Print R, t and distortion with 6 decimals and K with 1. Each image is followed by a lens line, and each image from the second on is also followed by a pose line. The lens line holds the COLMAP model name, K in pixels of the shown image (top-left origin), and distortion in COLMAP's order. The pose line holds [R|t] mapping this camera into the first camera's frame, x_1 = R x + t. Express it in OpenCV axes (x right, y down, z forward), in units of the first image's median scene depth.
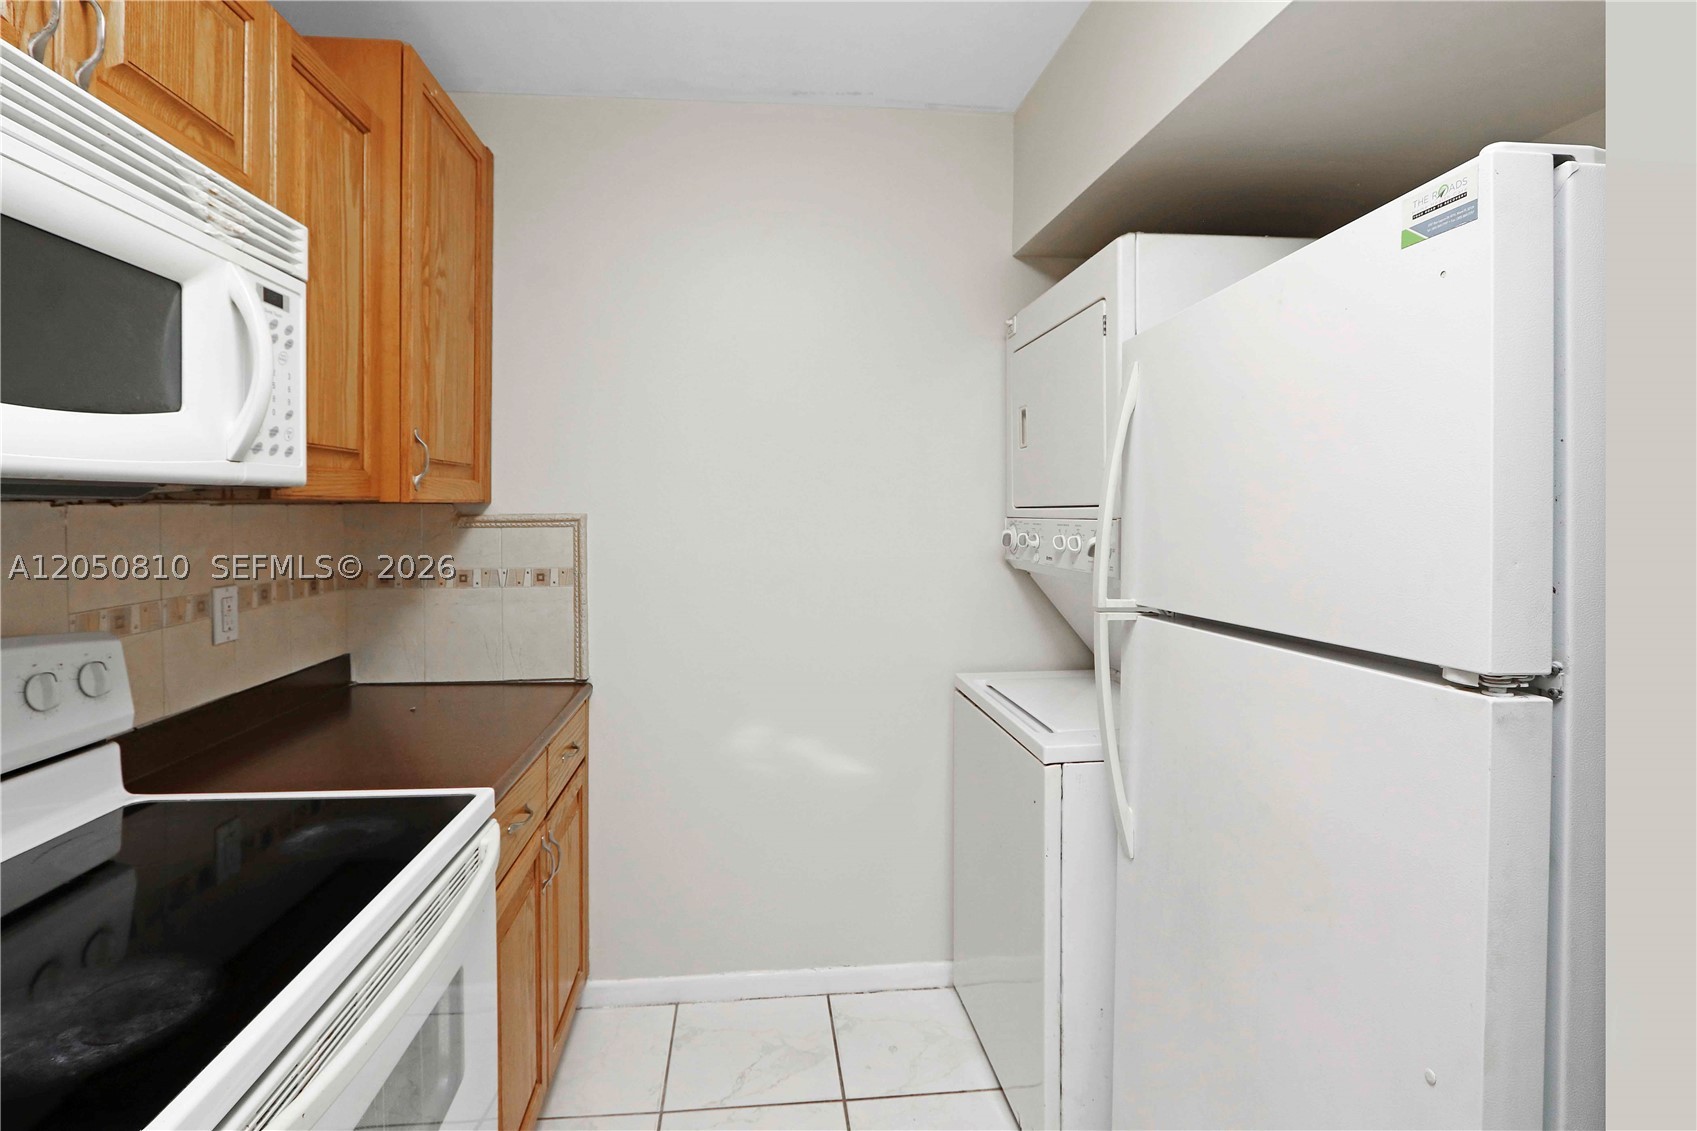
lens RADIAL K [[800.2, 0, 802.0], [0, 800.2, 532.4], [0, 0, 1]] dist [-0.020474, 0.003386]
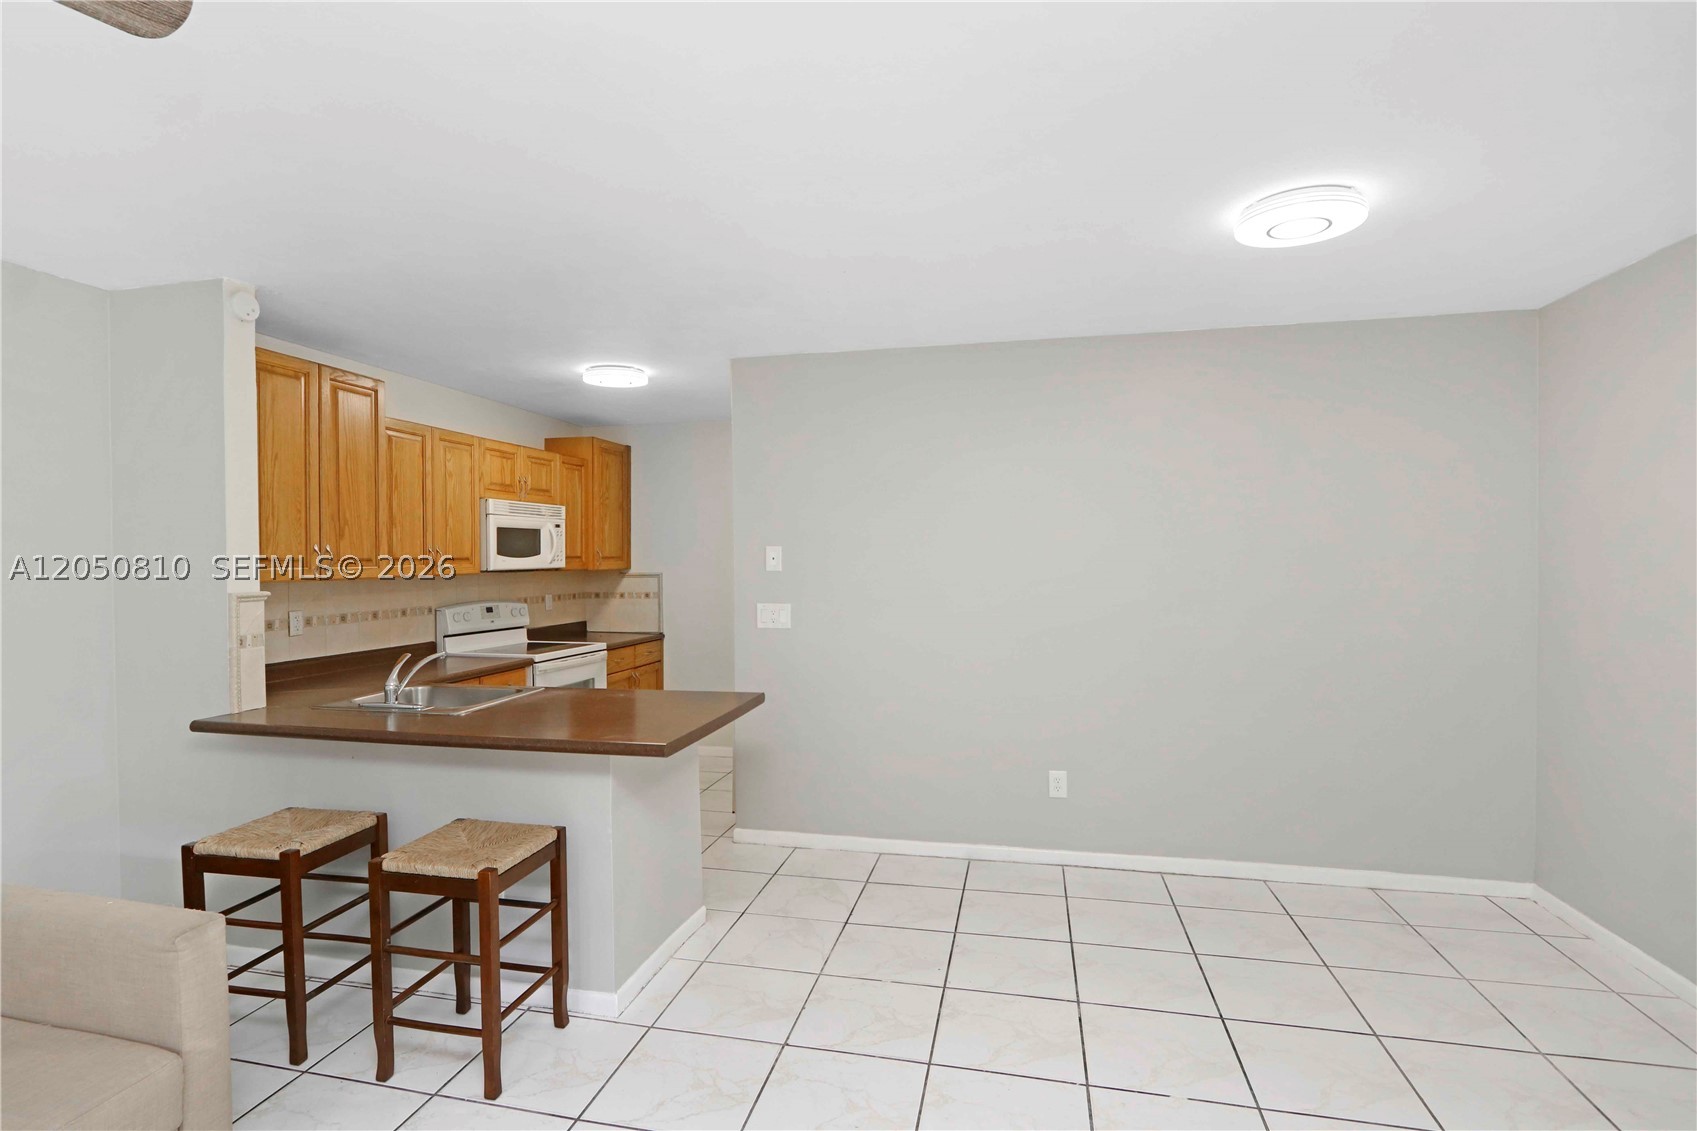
lens RADIAL K [[800.2, 0, 839.8], [0, 800.2, 569.8], [0, 0, 1]] dist [-0.020474, 0.003386]
pose [[0.957697, -0.000413, -0.287780, 1.552222], [-0.003472, 0.999910, -0.012987, 0.000813], [0.287759, 0.013437, 0.957609, -2.054279]]
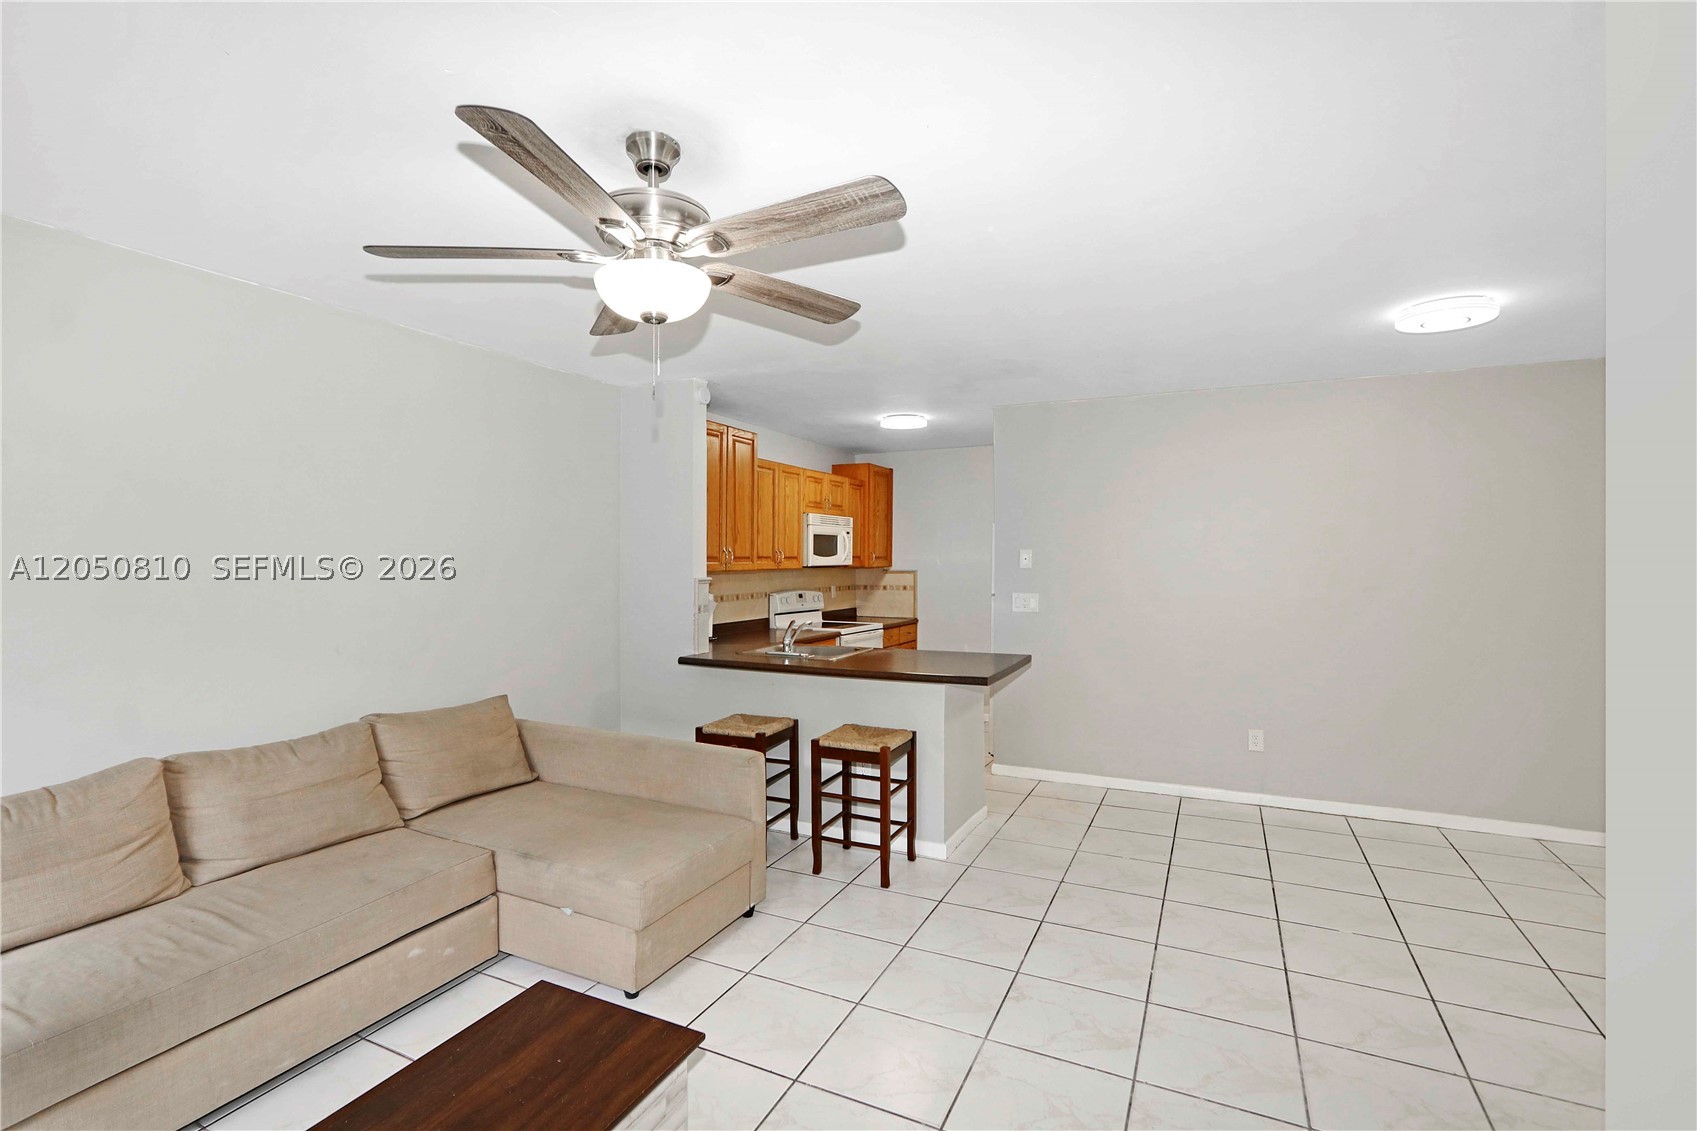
lens RADIAL K [[800.2, 0, 871.2], [0, 800.2, 564.3], [0, 0, 1]] dist [-0.020474, 0.003386]
pose [[0.888142, 0.005088, -0.459540, 1.577133], [-0.015960, 0.999677, -0.019778, 0.033112], [0.459291, 0.024900, 0.887937, -2.984954]]
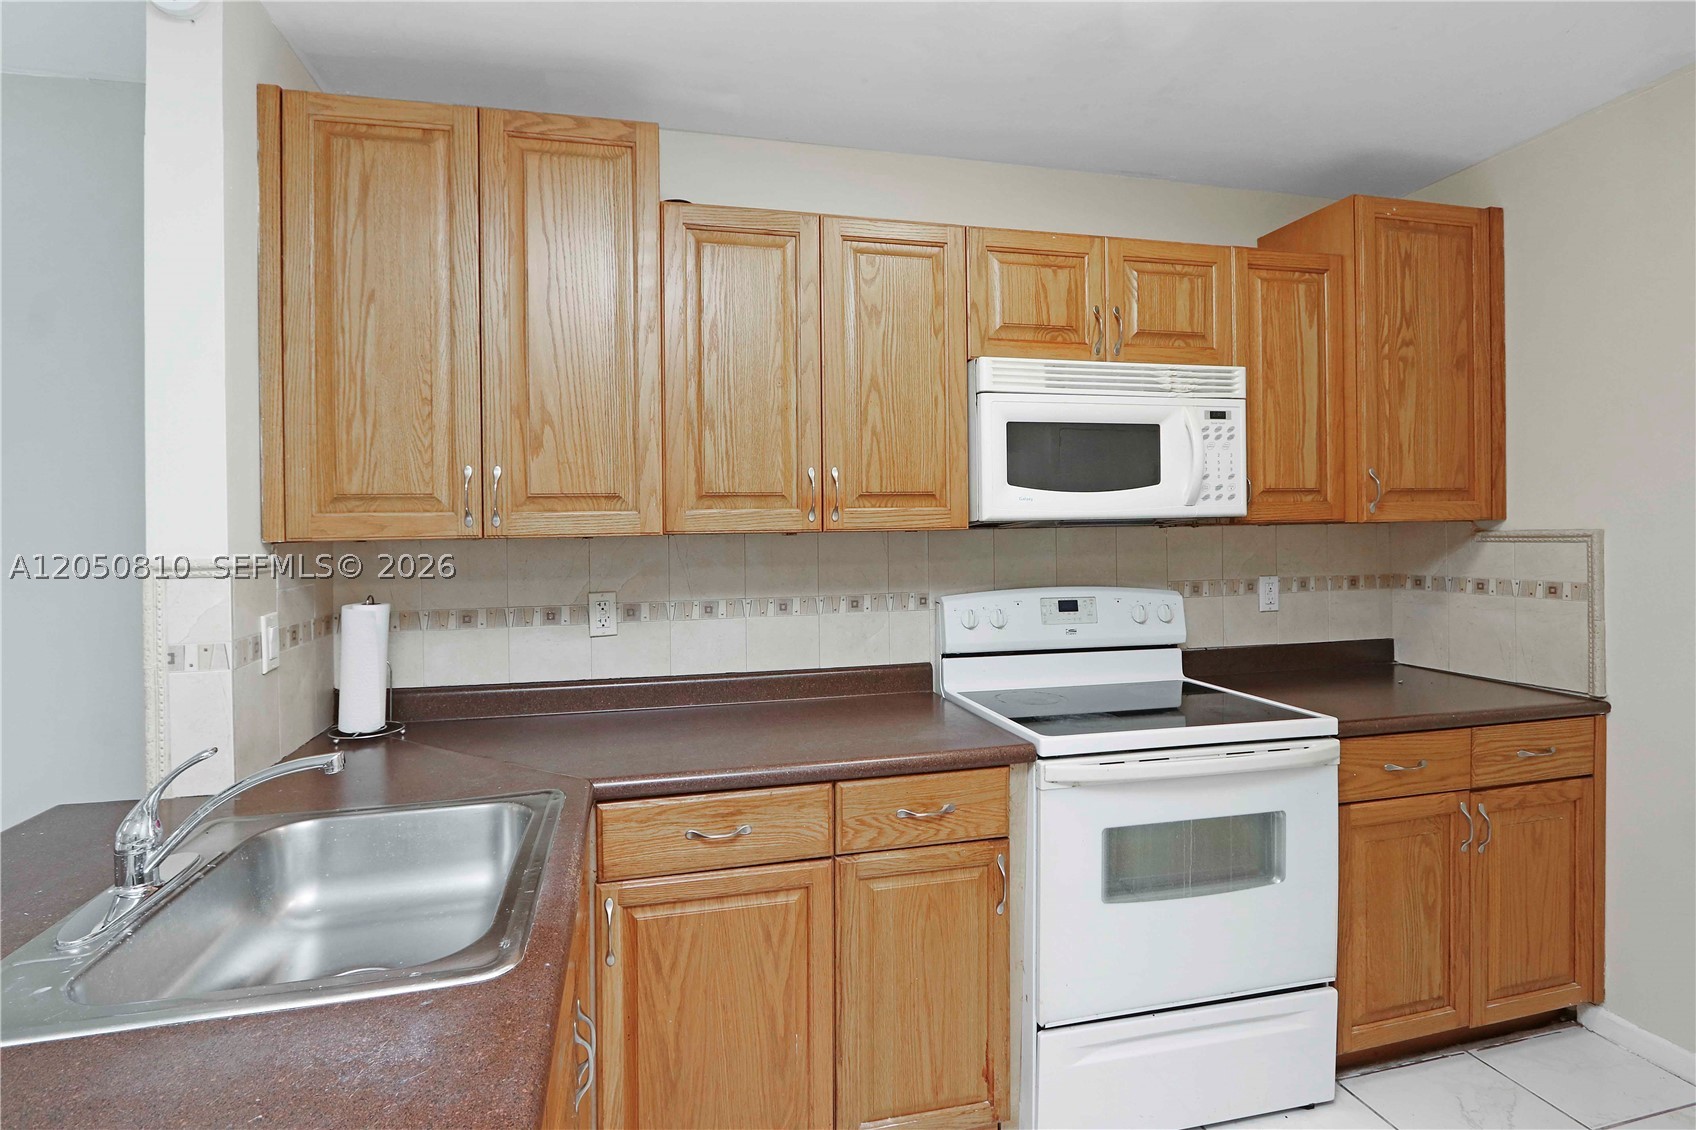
lens RADIAL K [[799.7, 0, 856.1], [0, 799.7, 517.2], [0, 0, 1]] dist [-0.020474, 0.003386]
pose [[0.166143, -0.017686, -0.985943, 0.737408], [-0.014958, 0.999679, -0.020453, -0.005739], [0.985988, 0.018145, 0.165825, -0.096269]]
